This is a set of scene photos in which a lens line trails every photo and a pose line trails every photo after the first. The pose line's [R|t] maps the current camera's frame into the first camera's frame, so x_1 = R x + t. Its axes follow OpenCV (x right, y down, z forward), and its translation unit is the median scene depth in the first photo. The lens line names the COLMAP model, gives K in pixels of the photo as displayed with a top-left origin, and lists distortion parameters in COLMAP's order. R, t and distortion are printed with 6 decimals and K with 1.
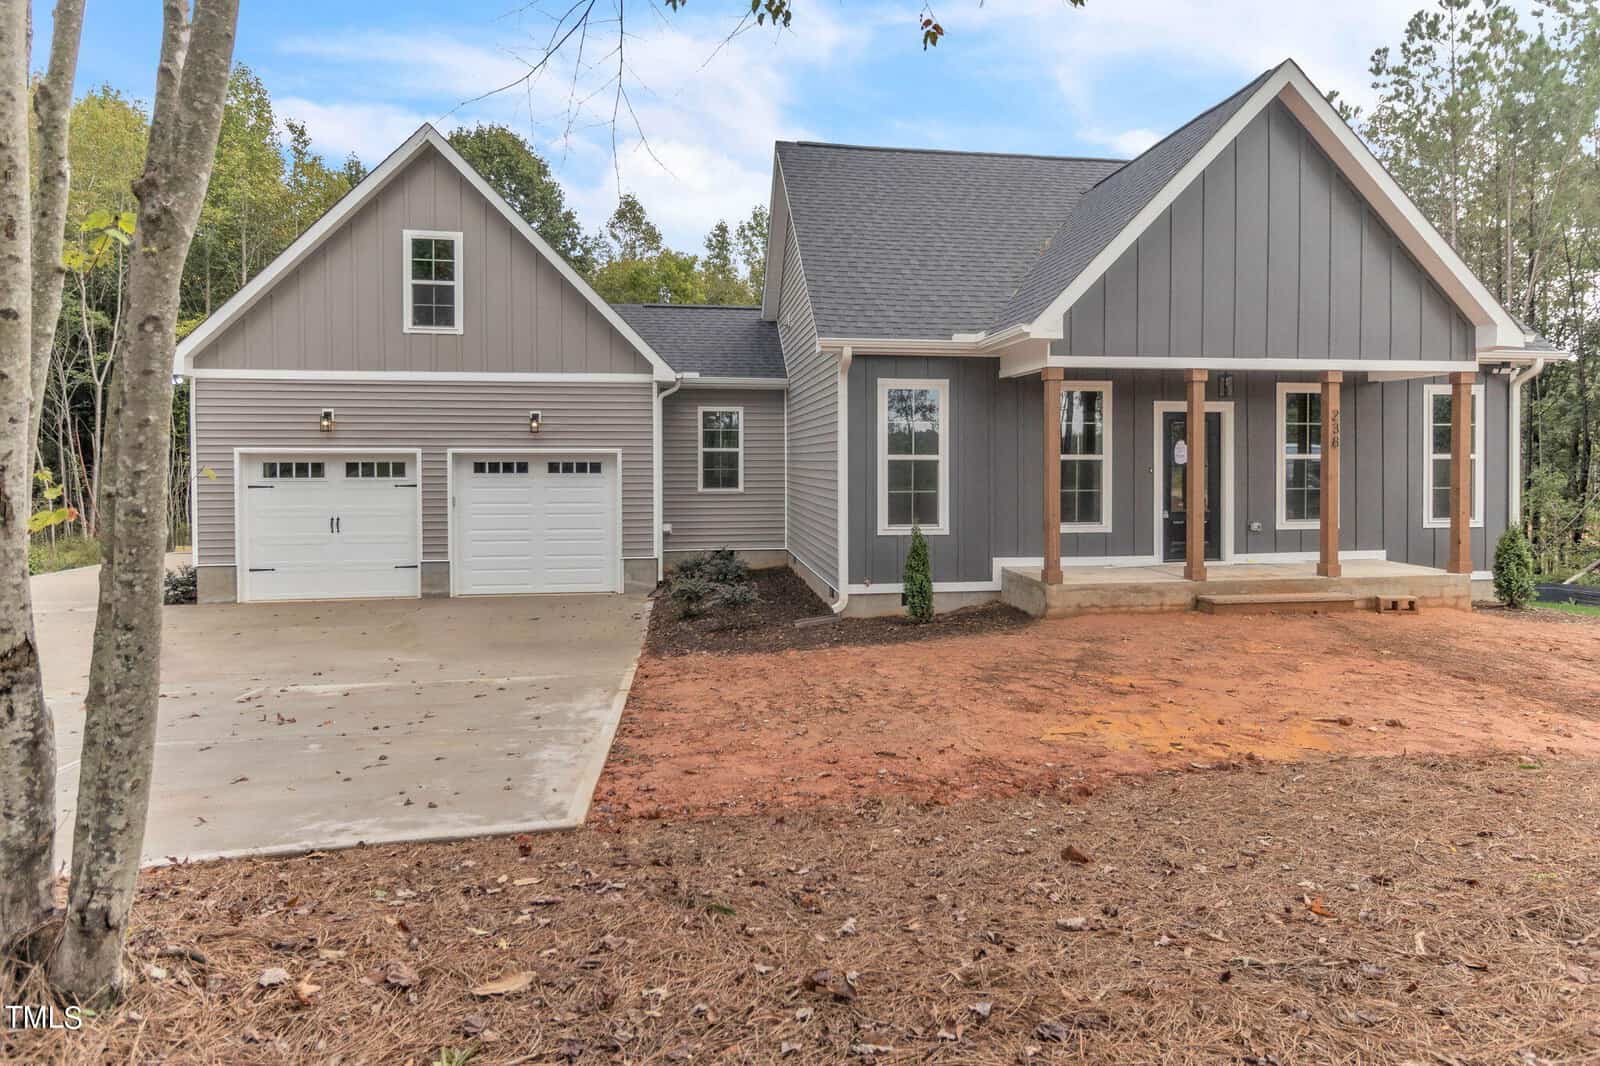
lens RADIAL K [[776.1, 0, 791.4], [0, 776.1, 456.1], [0, 0, 1]] dist [0.006504, 0.000452]
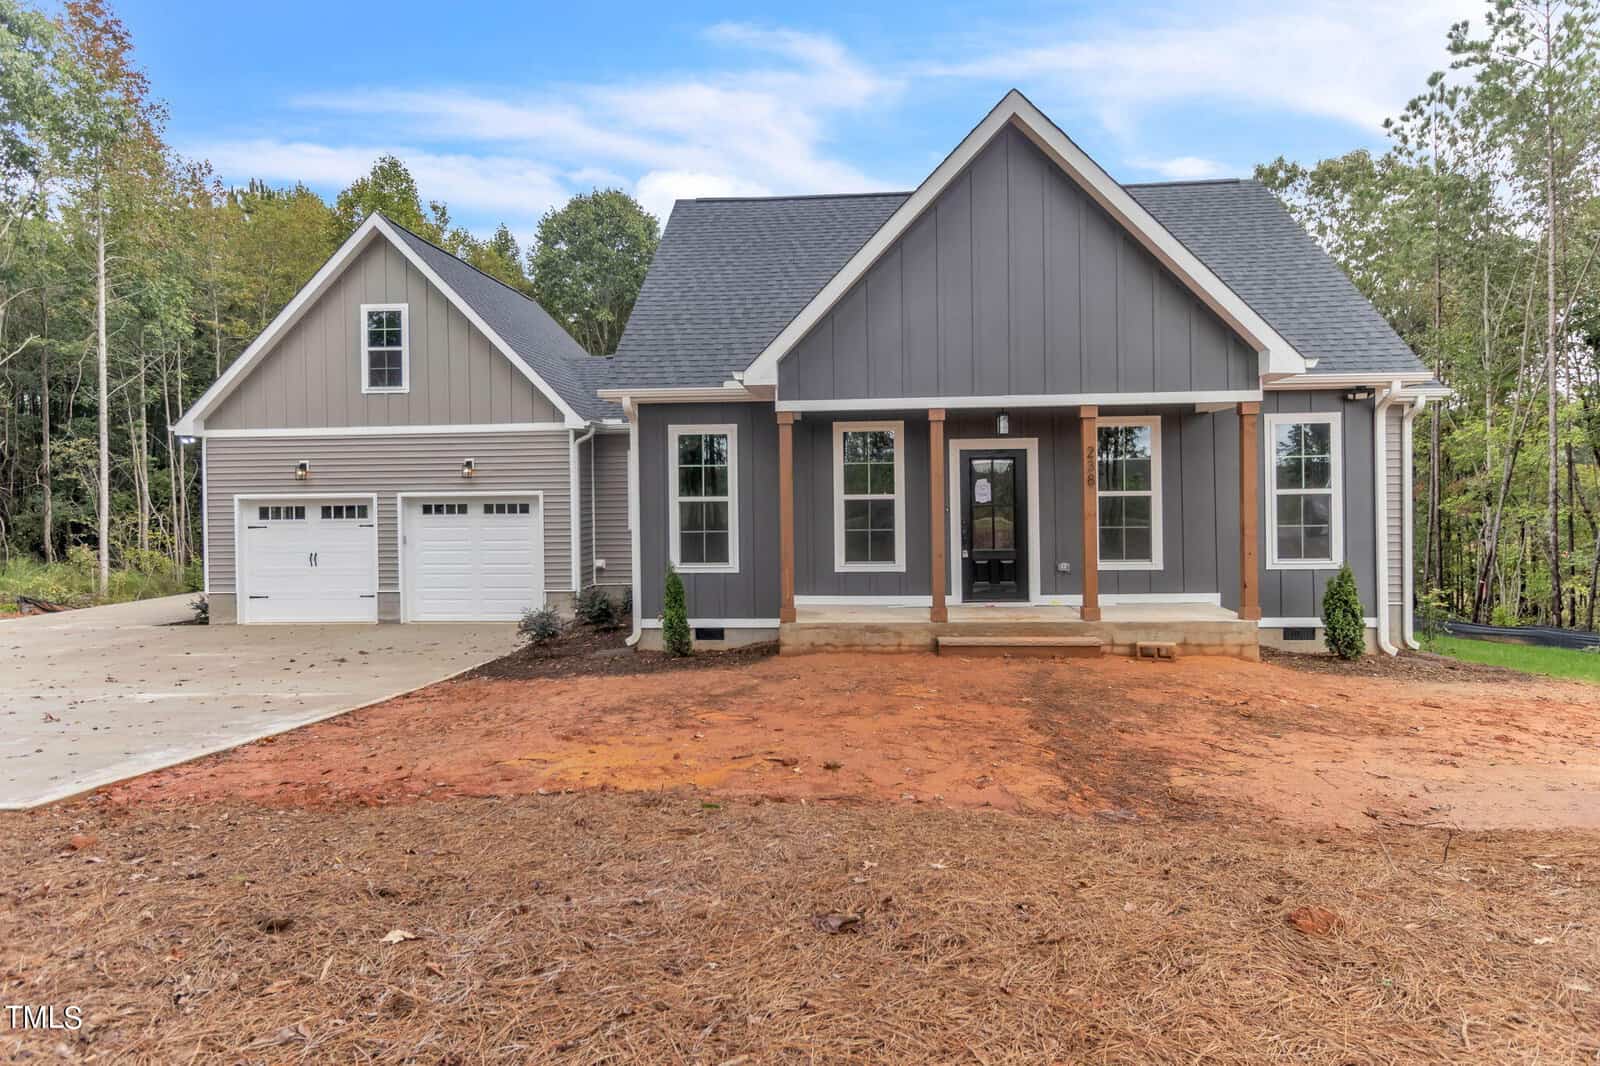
lens RADIAL K [[766.8, 0, 803.8], [0, 766.8, 486.9], [0, 0, 1]] dist [0.008045, -0.000028]
pose [[0.981436, -0.012899, -0.191357, 0.373388], [0.012237, 0.999914, -0.004643, -0.006580], [0.191400, 0.002215, 0.981510, 0.004256]]
